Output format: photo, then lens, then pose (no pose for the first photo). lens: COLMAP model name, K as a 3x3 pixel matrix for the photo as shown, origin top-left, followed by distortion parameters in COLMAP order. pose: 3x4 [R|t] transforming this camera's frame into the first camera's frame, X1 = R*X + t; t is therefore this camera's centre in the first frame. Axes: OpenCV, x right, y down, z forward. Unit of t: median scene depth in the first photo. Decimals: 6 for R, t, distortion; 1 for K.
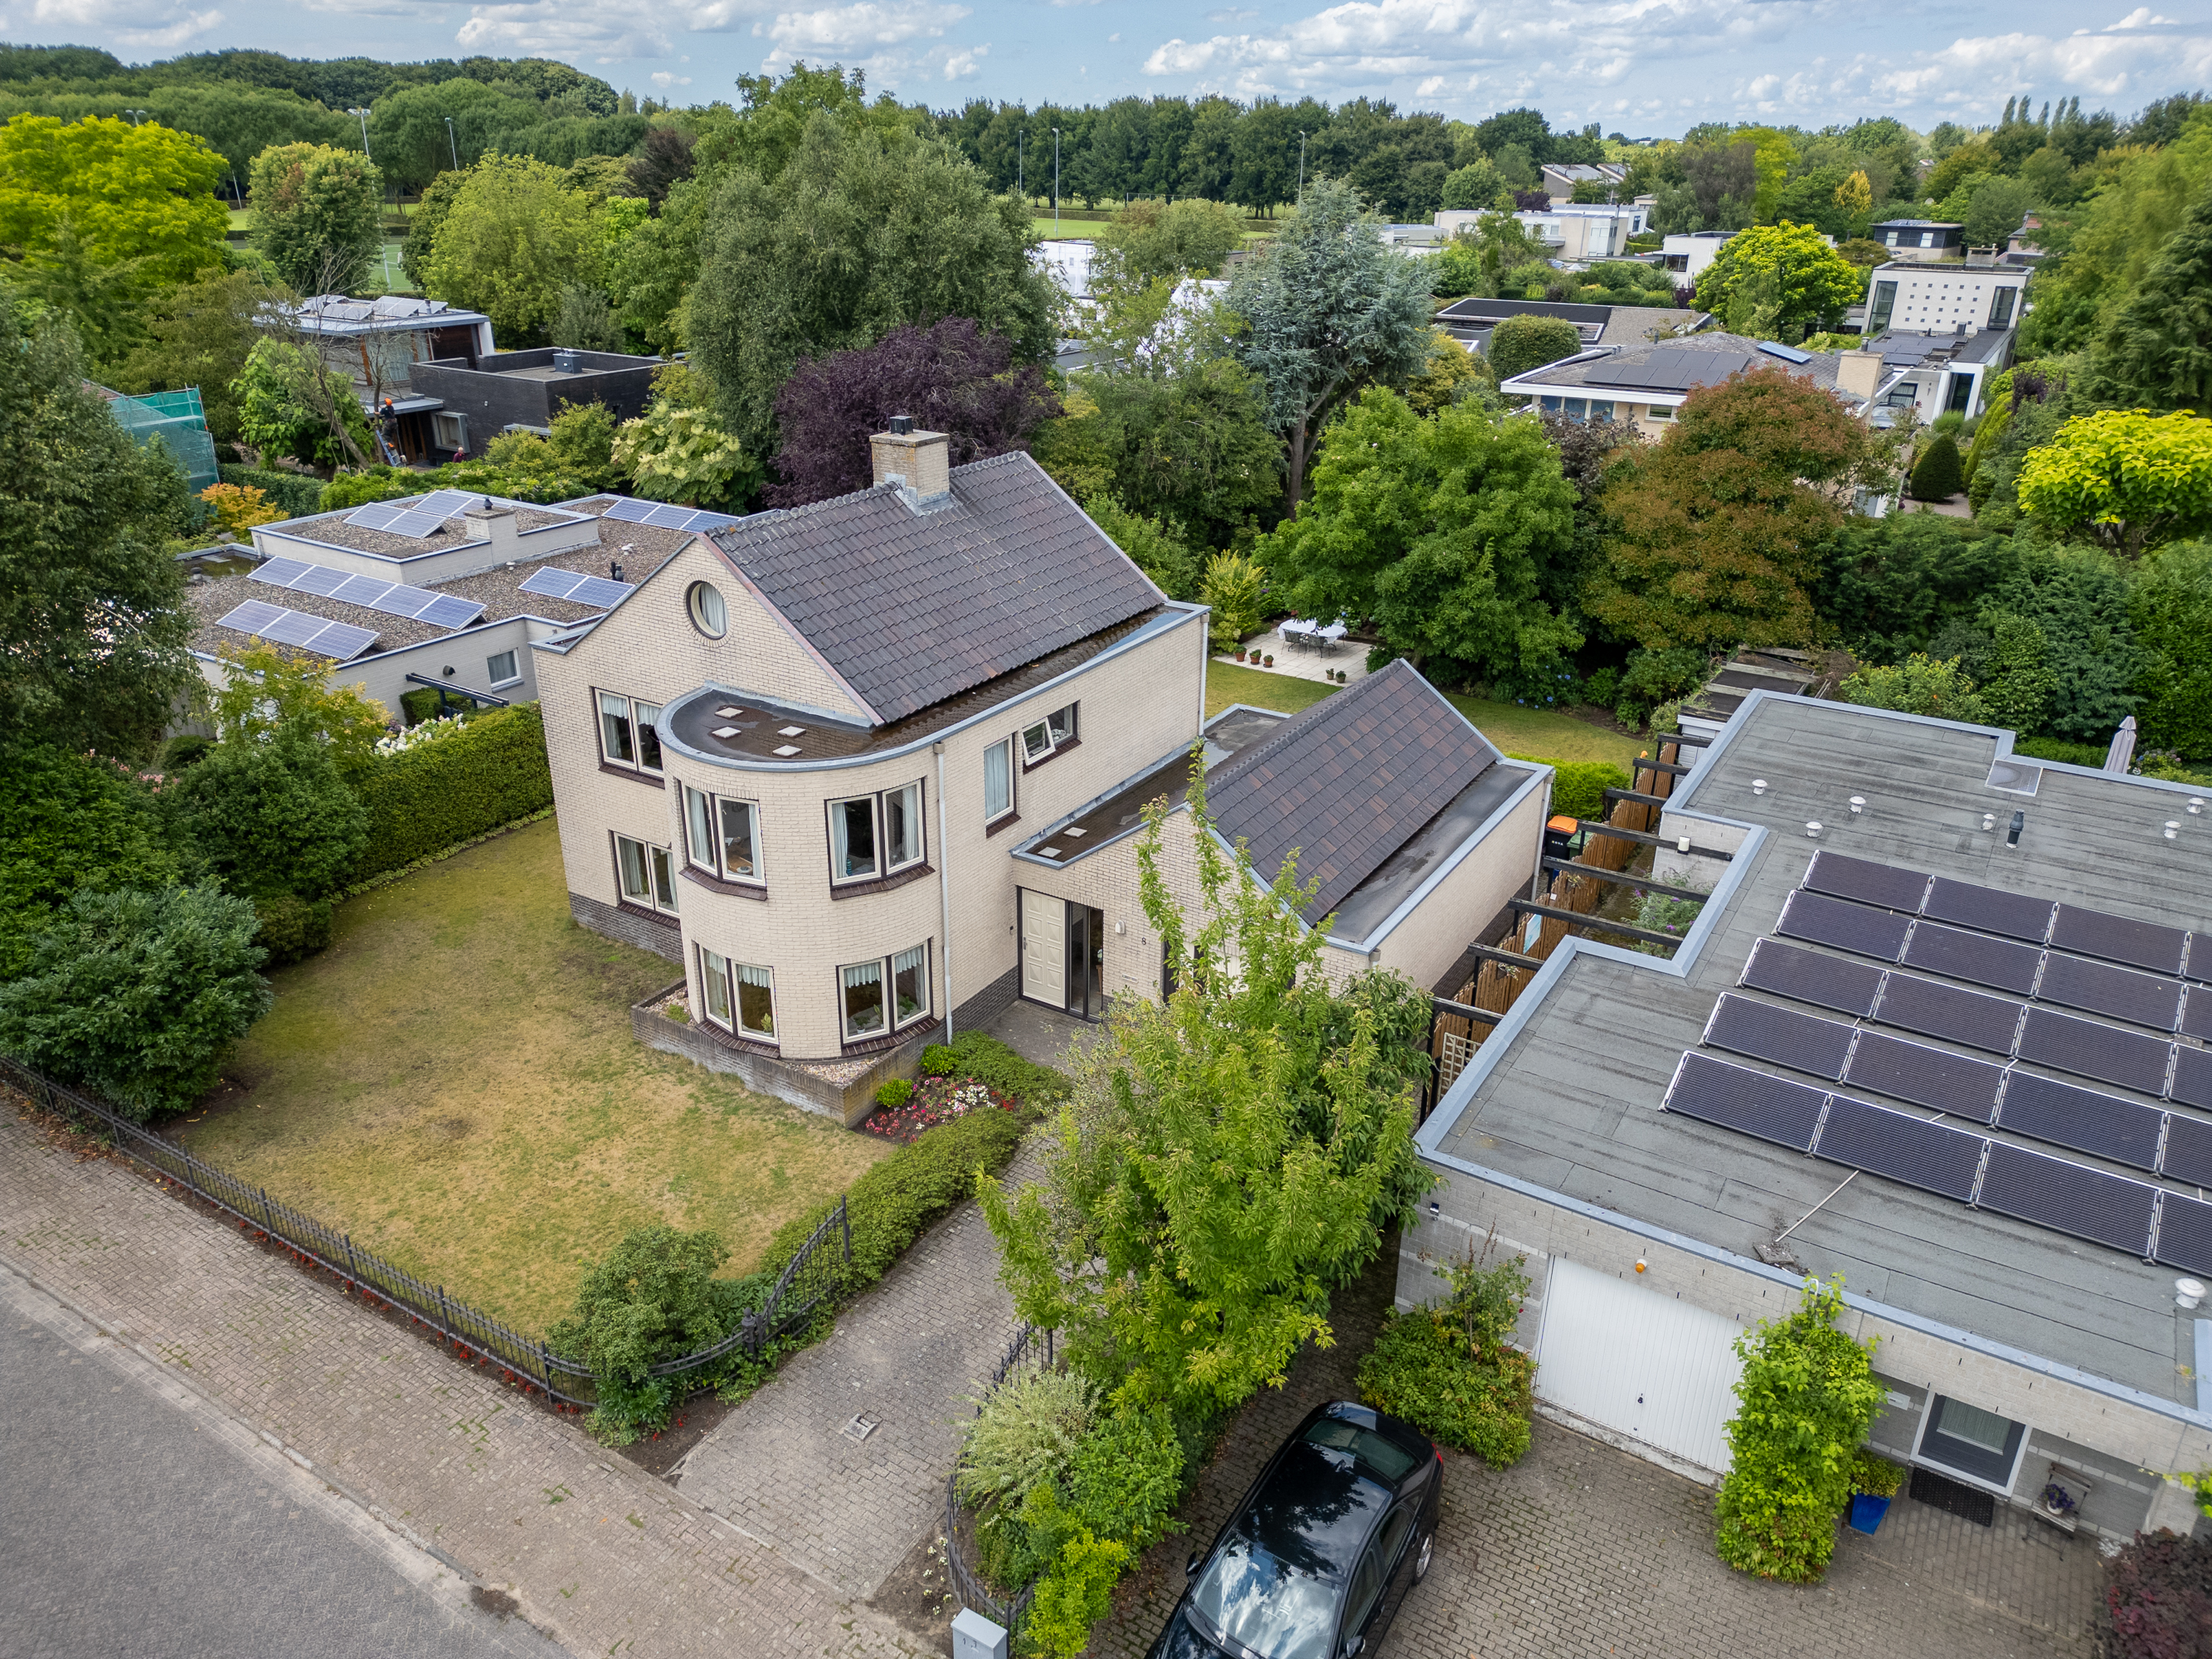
lens RADIAL K [[1544.4, 0, 1102.7], [0, 1544.4, 823.9], [0, 0, 1]] dist [0.055863, -0.049594]
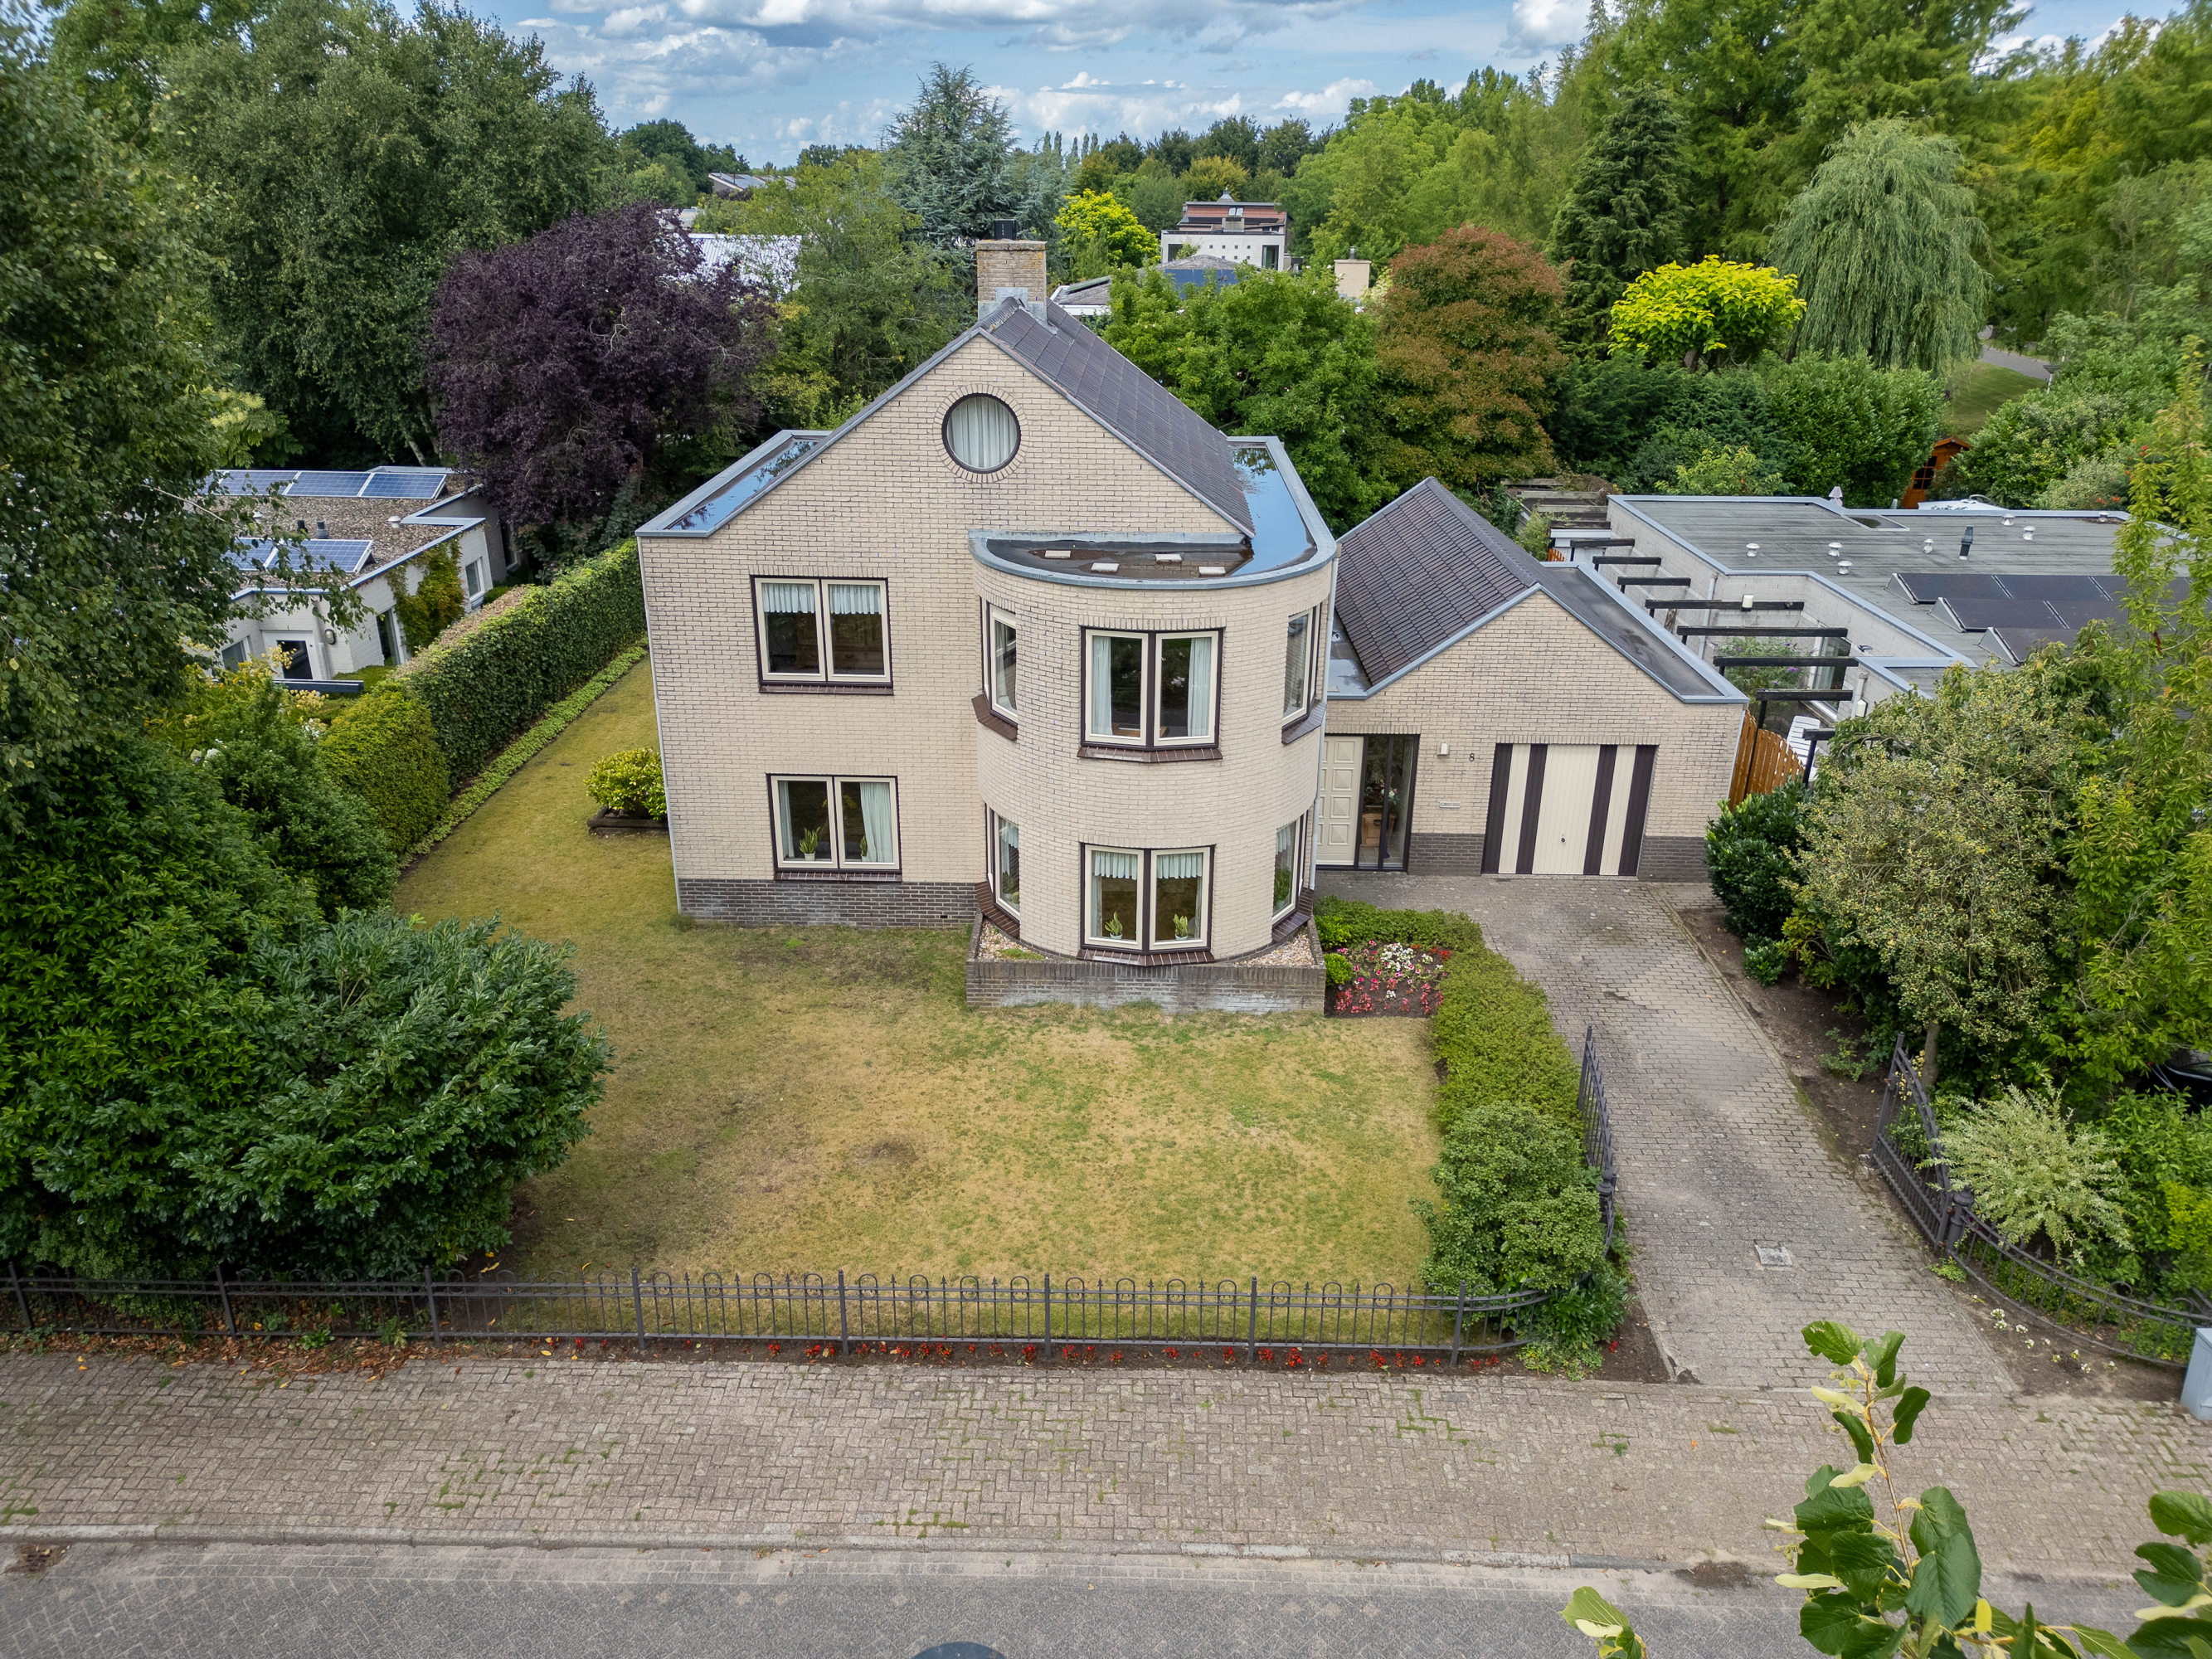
lens RADIAL K [[1544.4, 0, 1102.7], [0, 1544.4, 823.9], [0, 0, 1]] dist [0.055863, -0.049594]
pose [[0.859583, -0.195642, 0.472061, -0.548261], [0.203872, 0.978398, 0.034257, 0.035729], [-0.468566, 0.066793, 0.880900, 0.269933]]
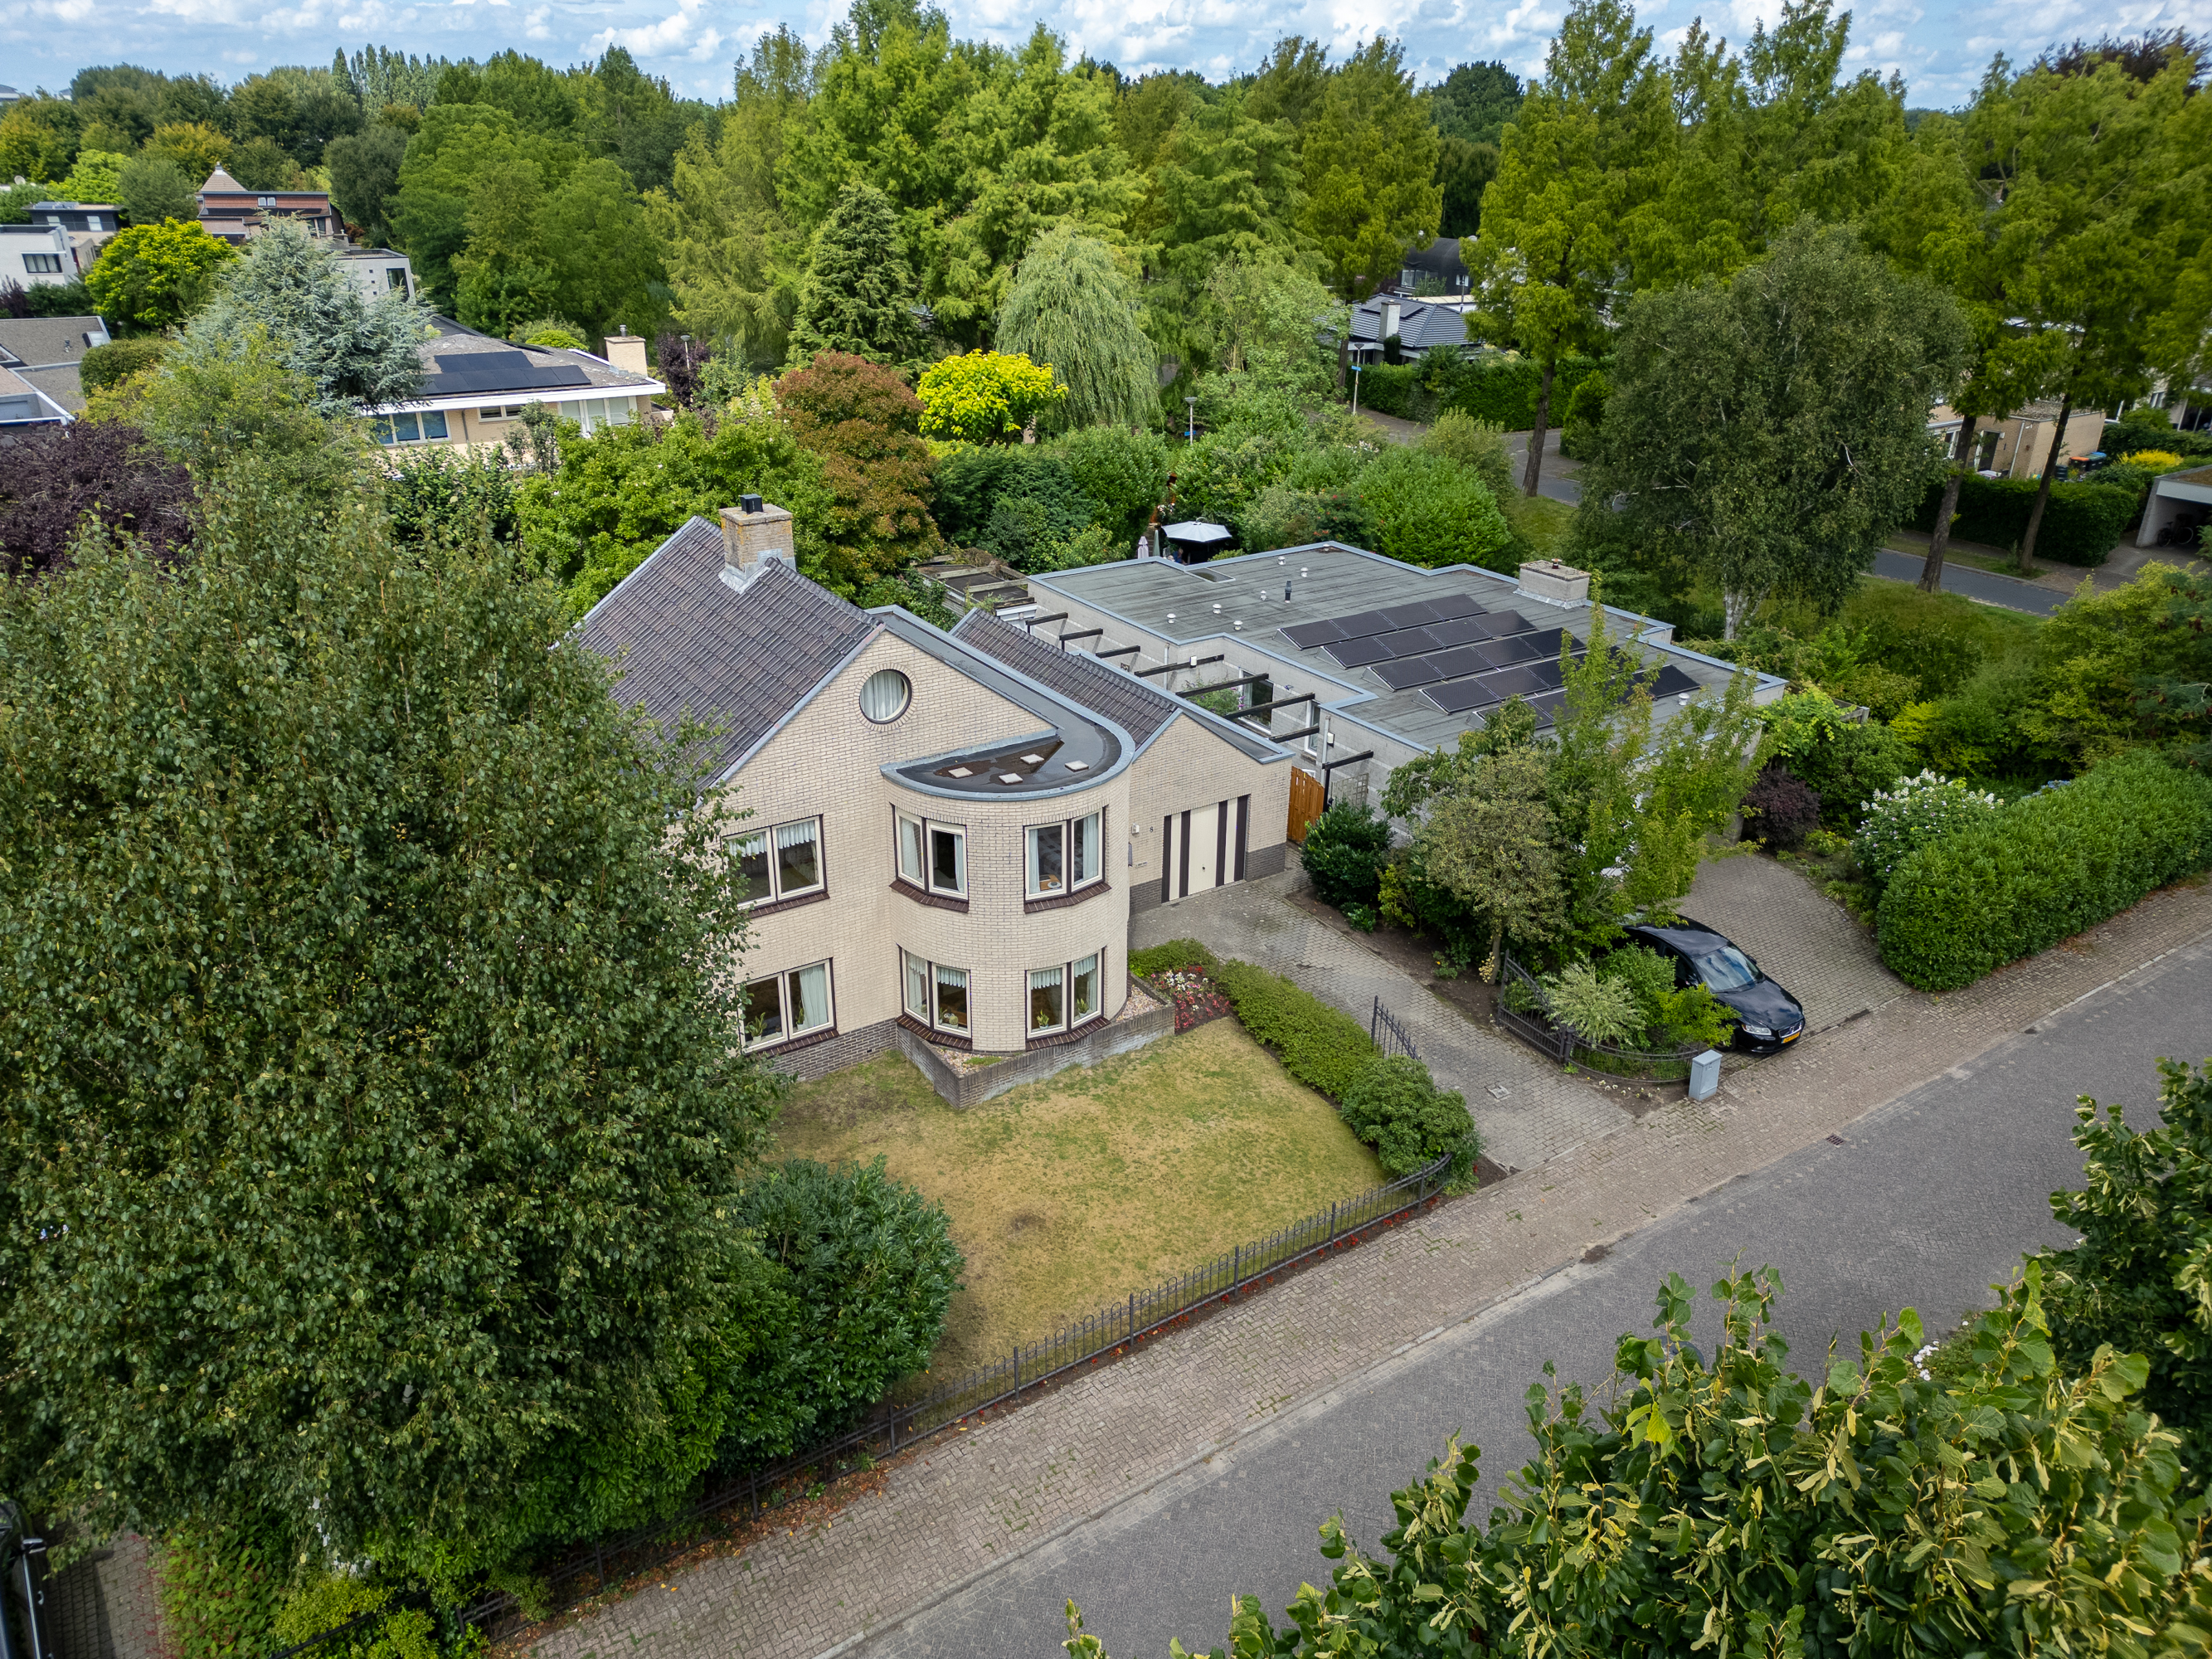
lens RADIAL K [[1544.4, 0, 1102.7], [0, 1544.4, 823.9], [0, 0, 1]] dist [0.055863, -0.049594]
pose [[0.419794, -0.375074, 0.826494, -0.975979], [0.357235, 0.905397, 0.229434, -0.221895], [-0.834360, 0.198937, 0.514070, 0.327622]]
